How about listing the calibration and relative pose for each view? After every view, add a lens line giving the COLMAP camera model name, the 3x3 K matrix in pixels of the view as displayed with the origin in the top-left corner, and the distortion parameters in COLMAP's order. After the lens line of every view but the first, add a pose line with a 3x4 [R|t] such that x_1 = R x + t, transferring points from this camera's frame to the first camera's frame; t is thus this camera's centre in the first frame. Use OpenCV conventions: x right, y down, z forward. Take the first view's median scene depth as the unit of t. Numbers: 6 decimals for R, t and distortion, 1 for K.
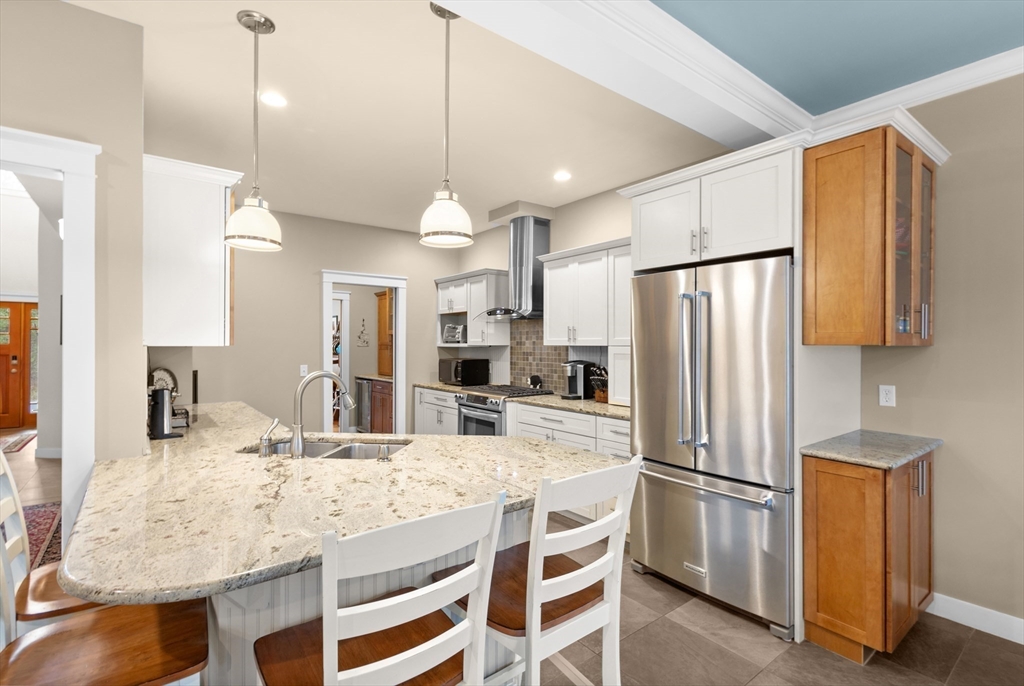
lens RADIAL K [[478.5, 0, 511.4], [0, 478.5, 341.0], [0, 0, 1]] dist [0.009725, -0.003198]
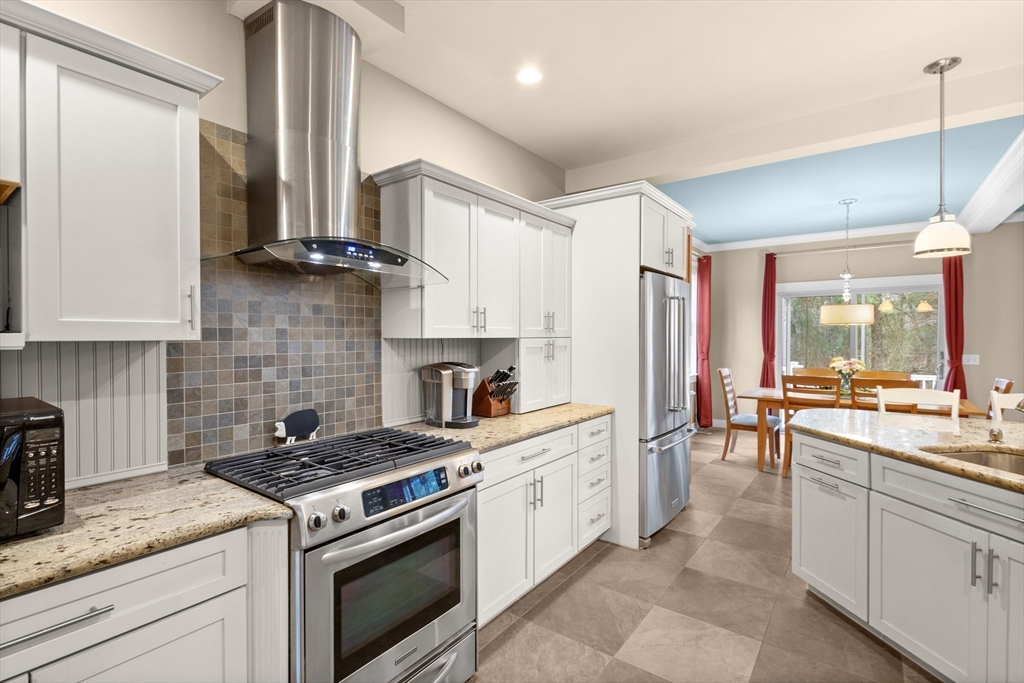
lens RADIAL K [[478.5, 0, 510.8], [0, 478.5, 342.7], [0, 0, 1]] dist [0.009725, -0.003198]
pose [[-0.278884, -0.013839, 0.960225, -0.416646], [-0.005500, 0.999903, 0.012813, 0.006403], [-0.960309, -0.001708, -0.278933, 0.974484]]
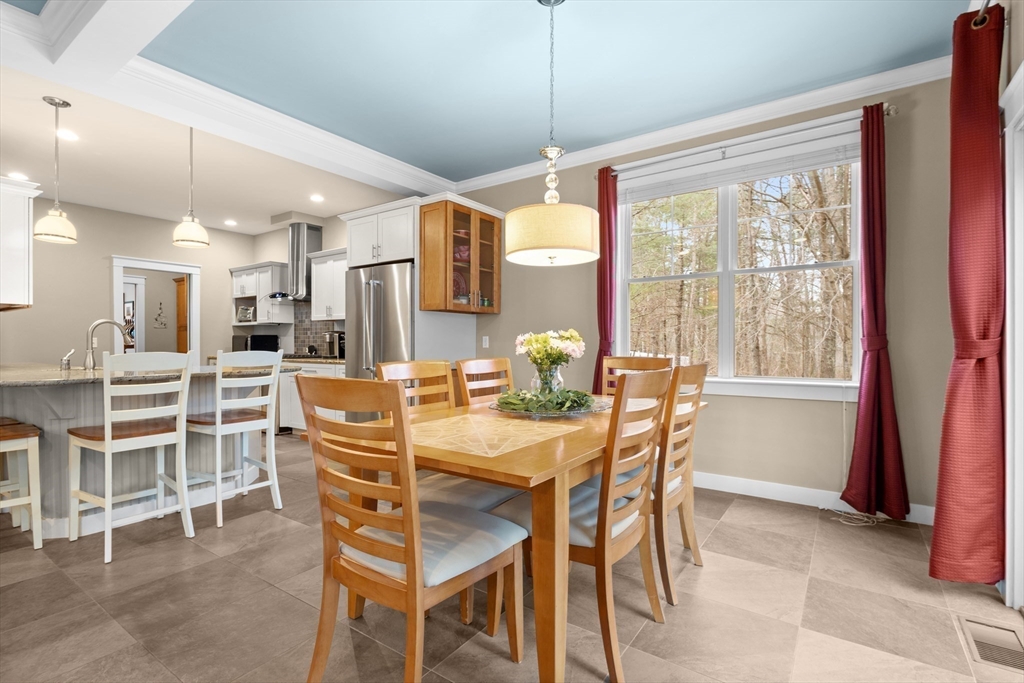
lens RADIAL K [[478.5, 0, 513.5], [0, 478.5, 341.5], [0, 0, 1]] dist [0.009725, -0.003198]
pose [[0.952402, -0.002371, 0.304836, 0.181654], [0.000603, 0.999982, 0.005892, 0.056083], [-0.304844, -0.005428, 0.952387, -0.422925]]
